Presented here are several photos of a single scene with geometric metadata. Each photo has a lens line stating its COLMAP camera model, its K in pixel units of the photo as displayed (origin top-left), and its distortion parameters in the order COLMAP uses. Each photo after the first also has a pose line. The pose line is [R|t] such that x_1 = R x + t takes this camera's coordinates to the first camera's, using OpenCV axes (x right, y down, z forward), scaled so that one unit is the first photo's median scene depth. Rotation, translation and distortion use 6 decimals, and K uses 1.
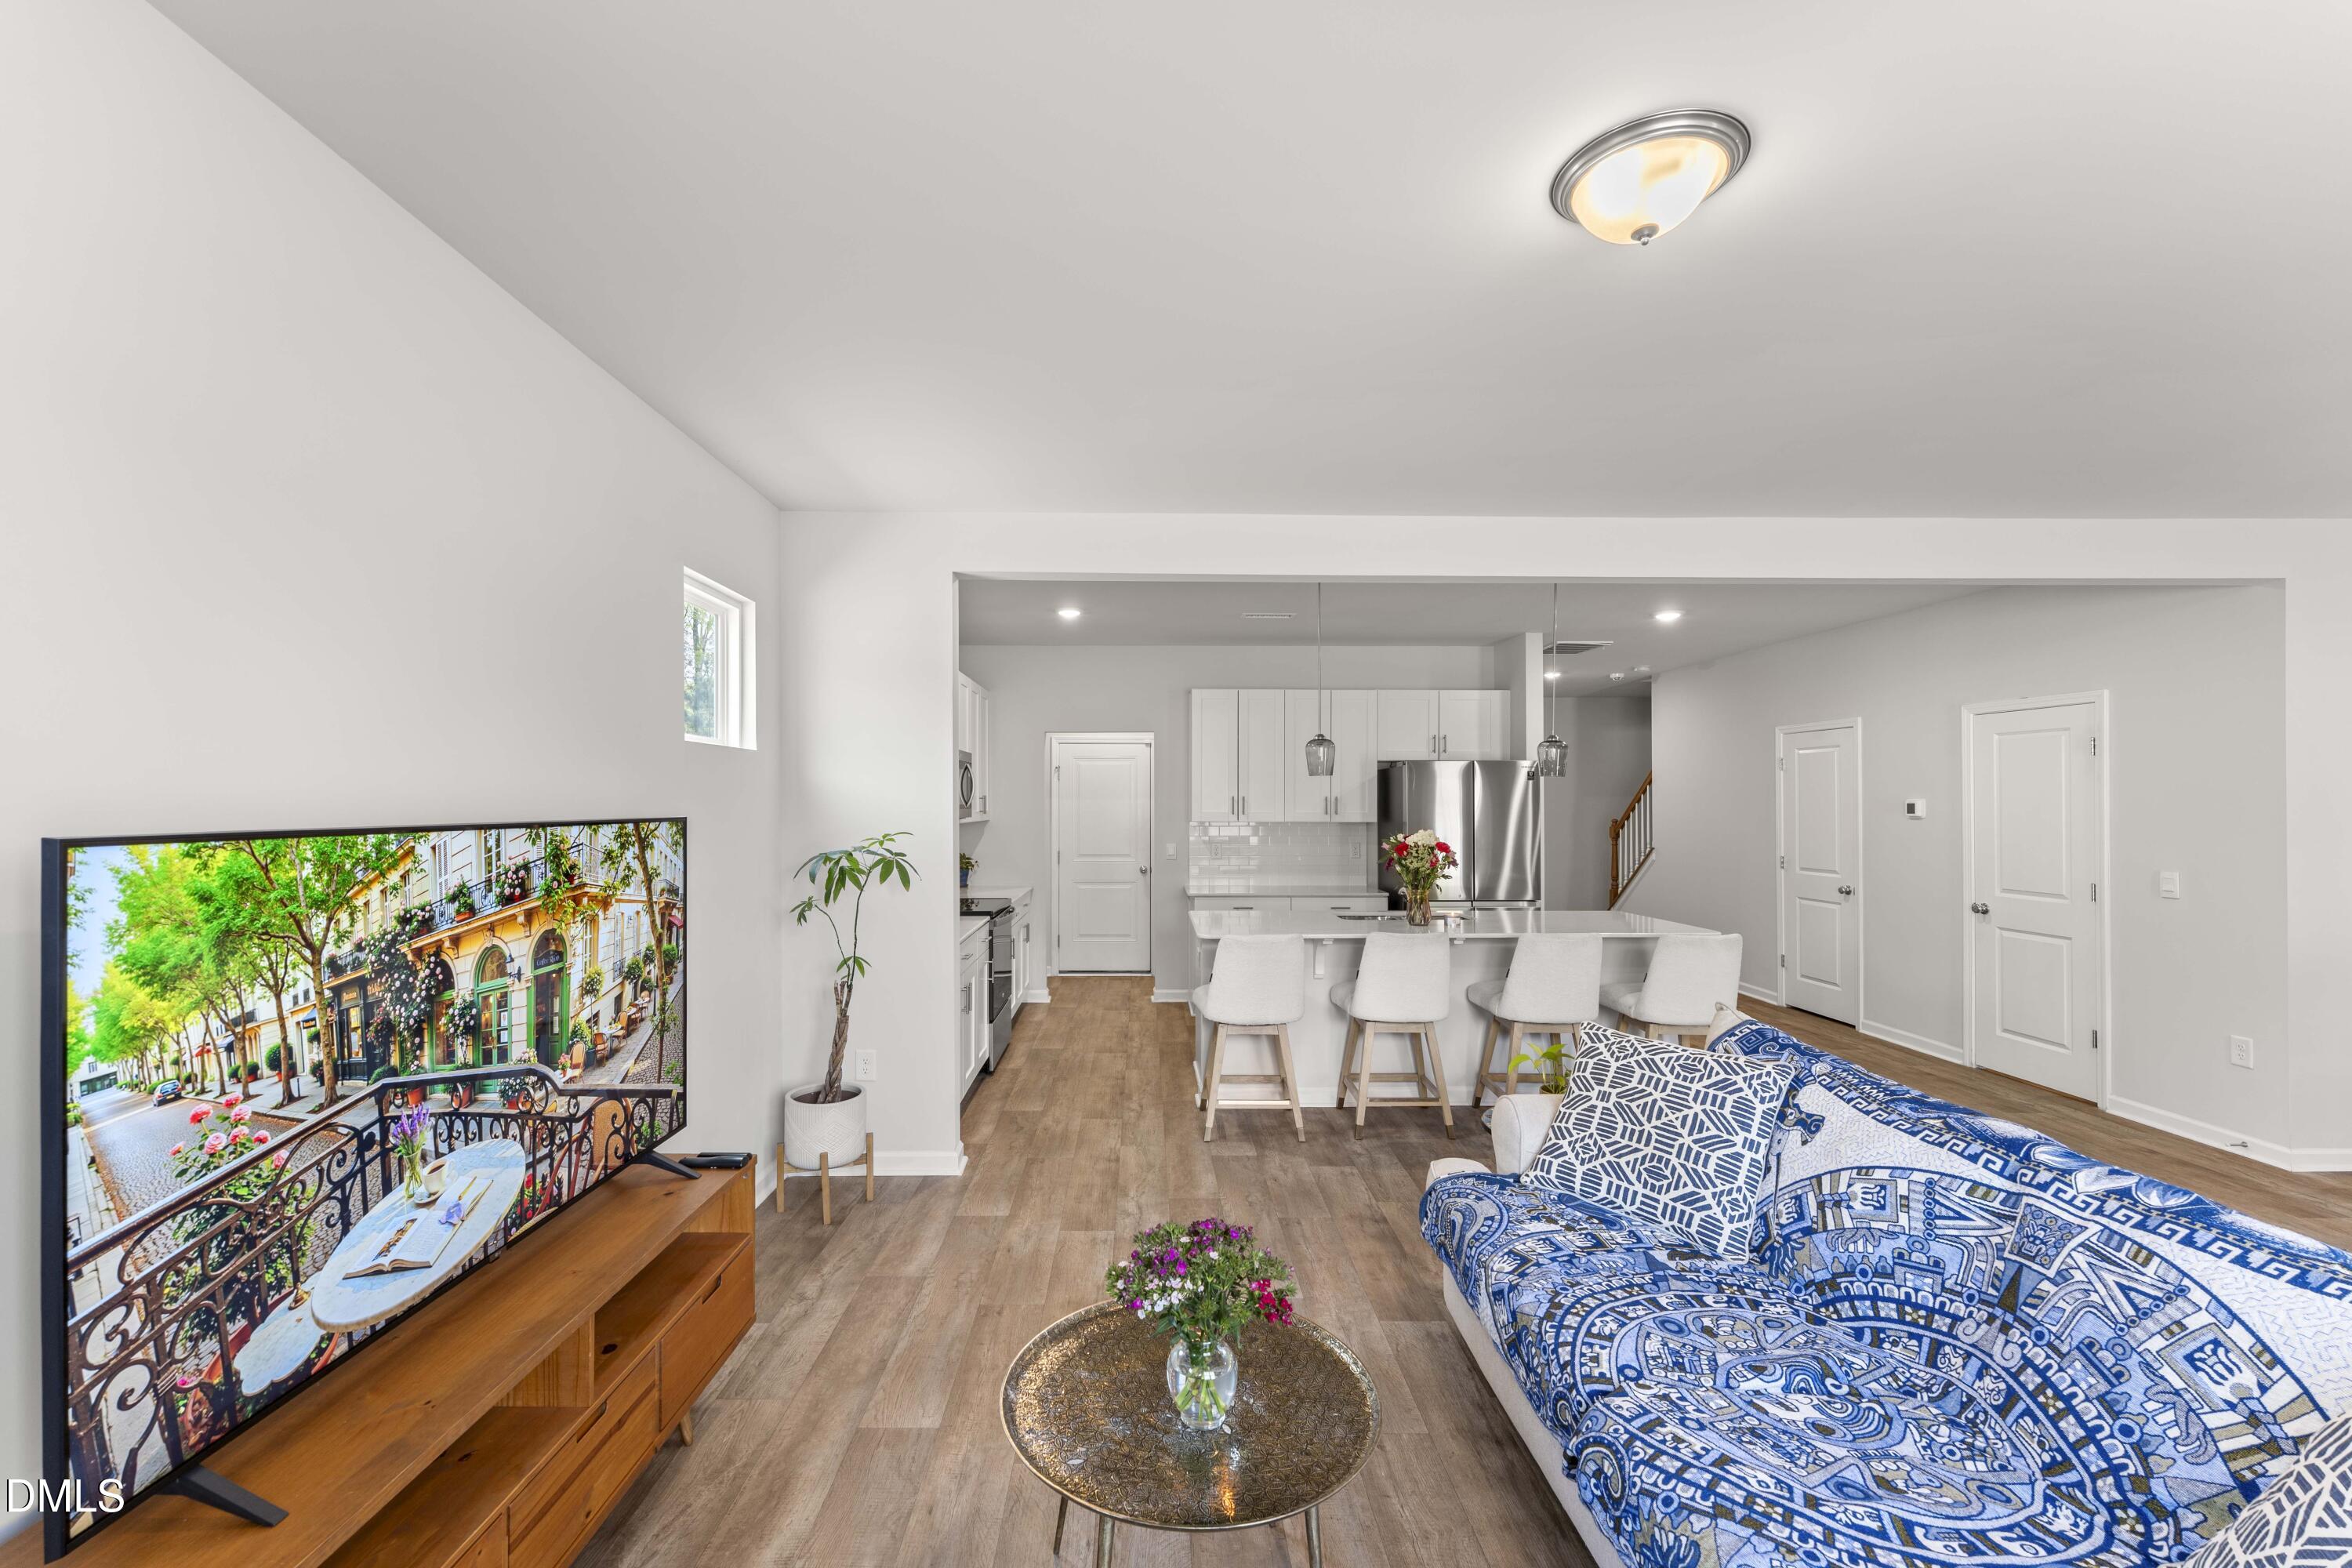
lens RADIAL K [[950.3, 0, 1153.5], [0, 950.3, 801.9], [0, 0, 1]] dist [-0.001040, -0.000215]
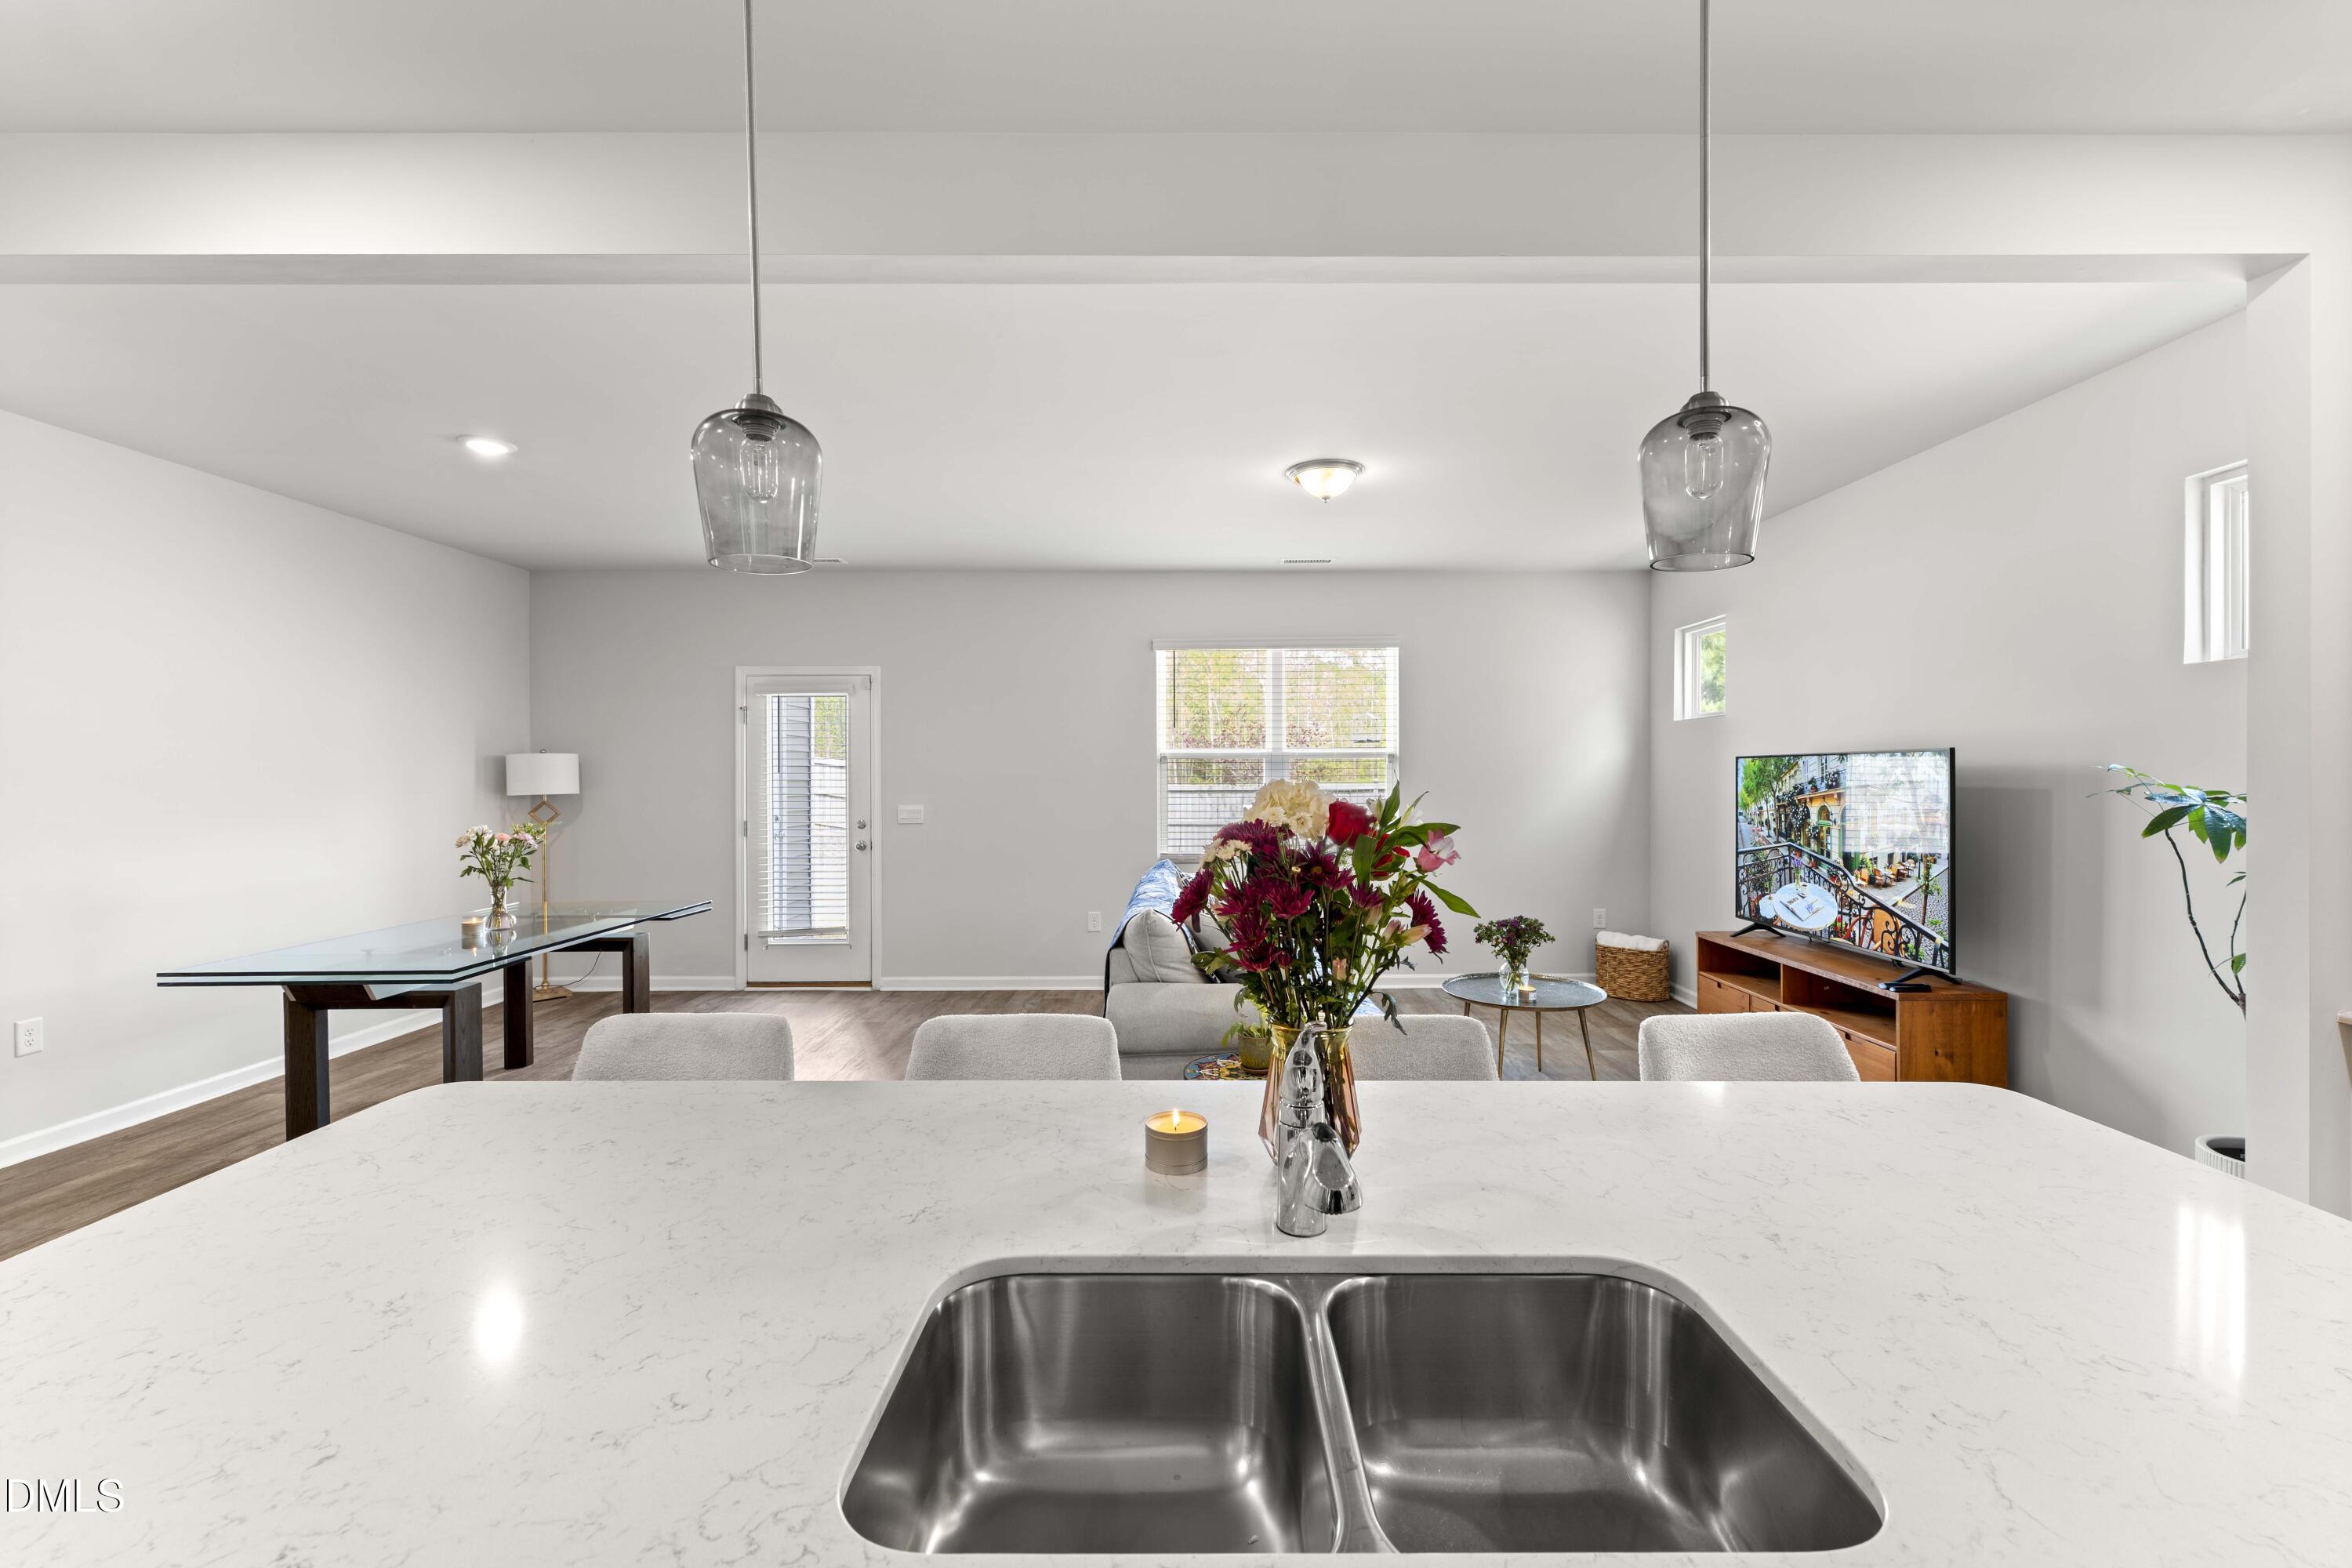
lens RADIAL K [[979.1, 0, 1190.6], [0, 979.1, 777.5], [0, 0, 1]] dist [-0.000690, 0.000256]
pose [[-0.999970, 0.001882, 0.007493, 0.810539], [0.001893, 0.999997, 0.001432, 0.074029], [-0.007490, 0.001446, -0.999971, 3.298994]]
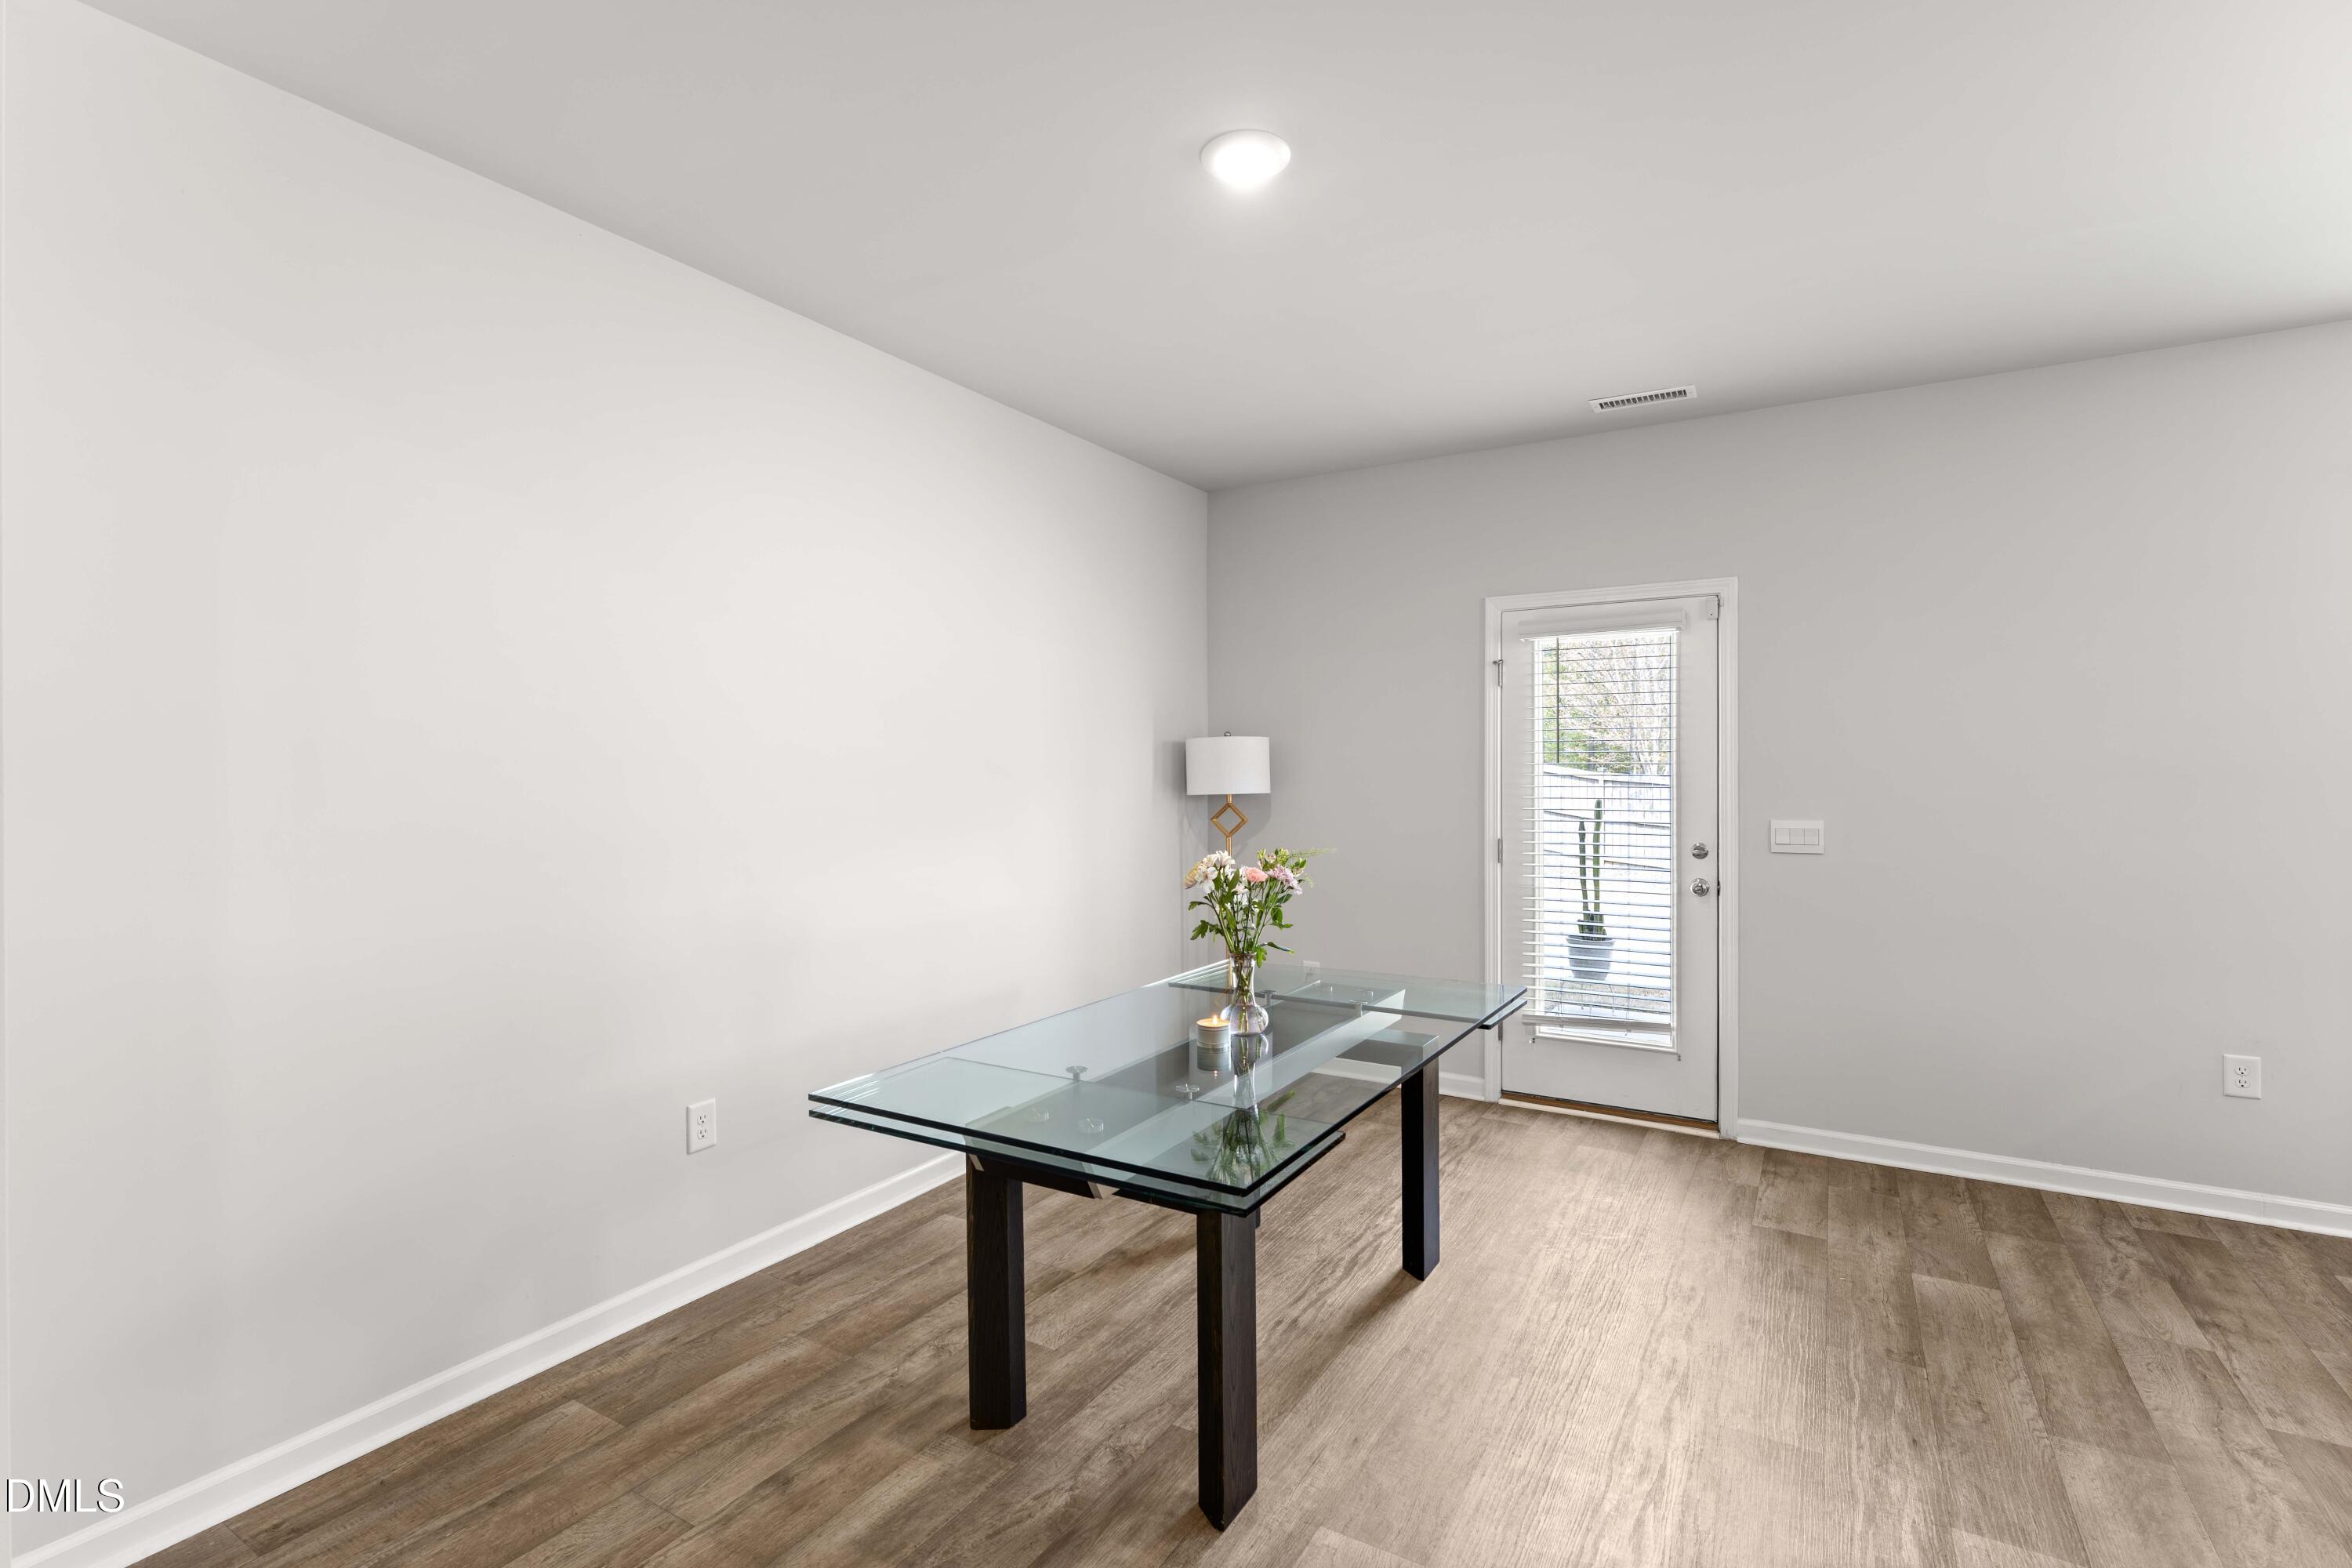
lens RADIAL K [[1083.4, 0, 1167.9], [0, 1083.4, 775.0], [0, 0, 1]] dist [-0.001235, -0.000265]
pose [[-0.847033, -0.000919, 0.531539, 1.744887], [0.001038, 0.999994, 0.003383, 0.076515], [-0.531539, 0.003418, -0.847027, 2.325780]]
